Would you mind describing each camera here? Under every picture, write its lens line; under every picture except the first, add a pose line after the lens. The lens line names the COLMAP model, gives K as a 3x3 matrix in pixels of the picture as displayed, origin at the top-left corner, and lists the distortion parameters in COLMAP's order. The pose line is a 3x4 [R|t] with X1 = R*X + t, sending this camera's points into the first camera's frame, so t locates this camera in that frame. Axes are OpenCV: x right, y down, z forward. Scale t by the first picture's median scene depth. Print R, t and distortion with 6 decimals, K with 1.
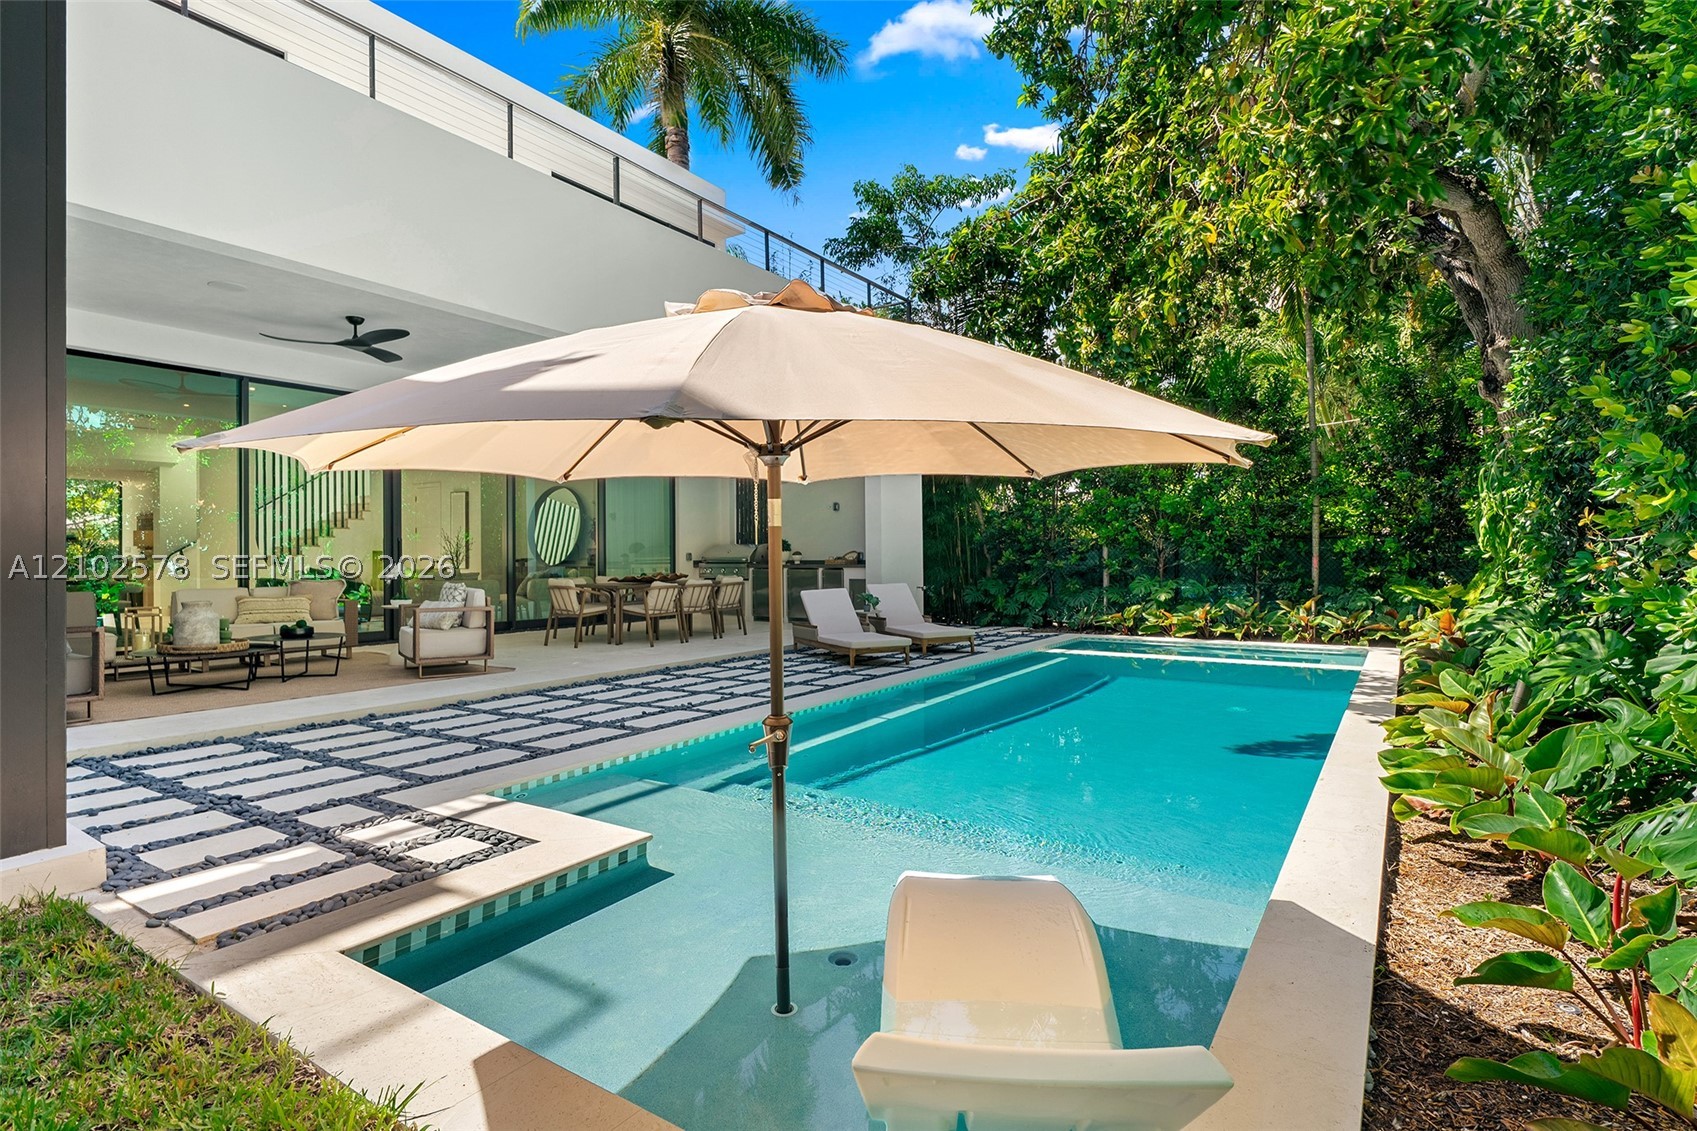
lens RADIAL K [[859.1, 0, 848.5], [0, 859.1, 553.8], [0, 0, 1]] dist [0.005997, -0.000395]
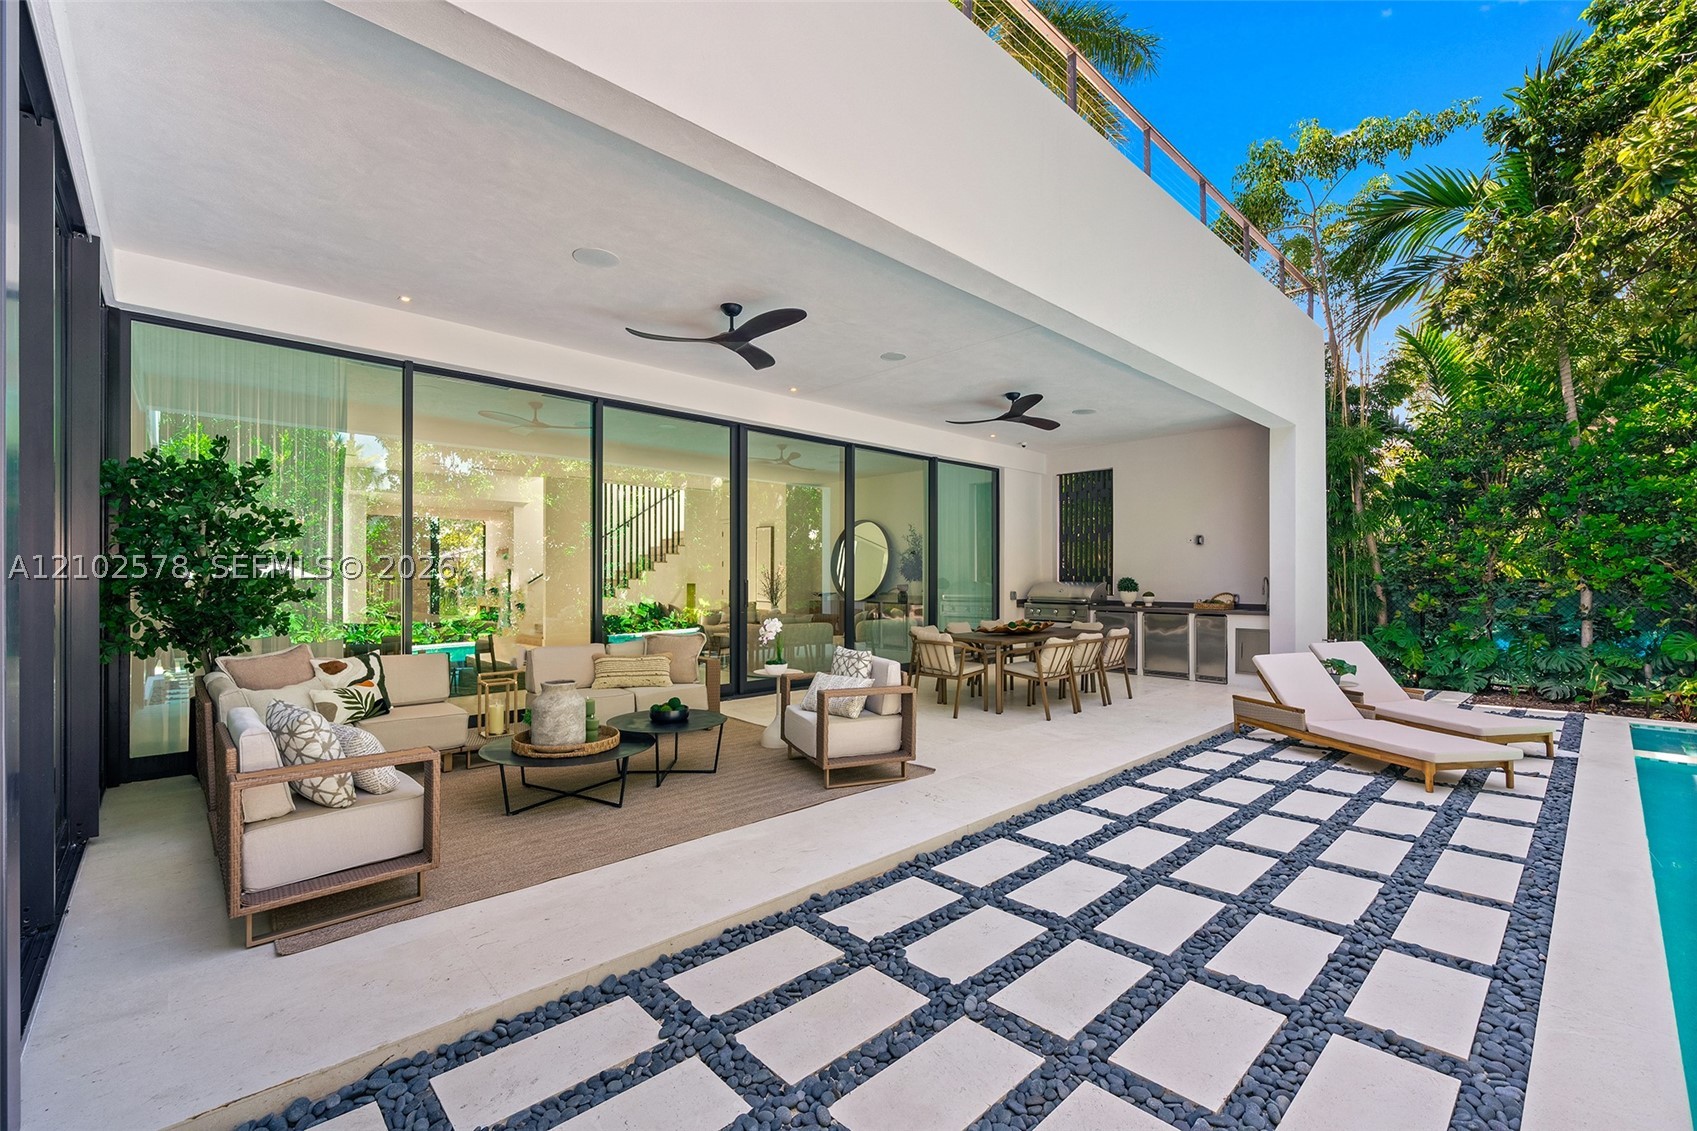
lens RADIAL K [[720.0, 0, 850.0], [0, 720.0, 575.5], [0, 0, 1]] dist [0.000357, -0.000320]
pose [[0.972421, 0.005581, -0.233165, -0.304252], [-0.005726, 0.999984, 0.000055, -0.029085], [0.233162, 0.001282, 0.972437, 0.376818]]
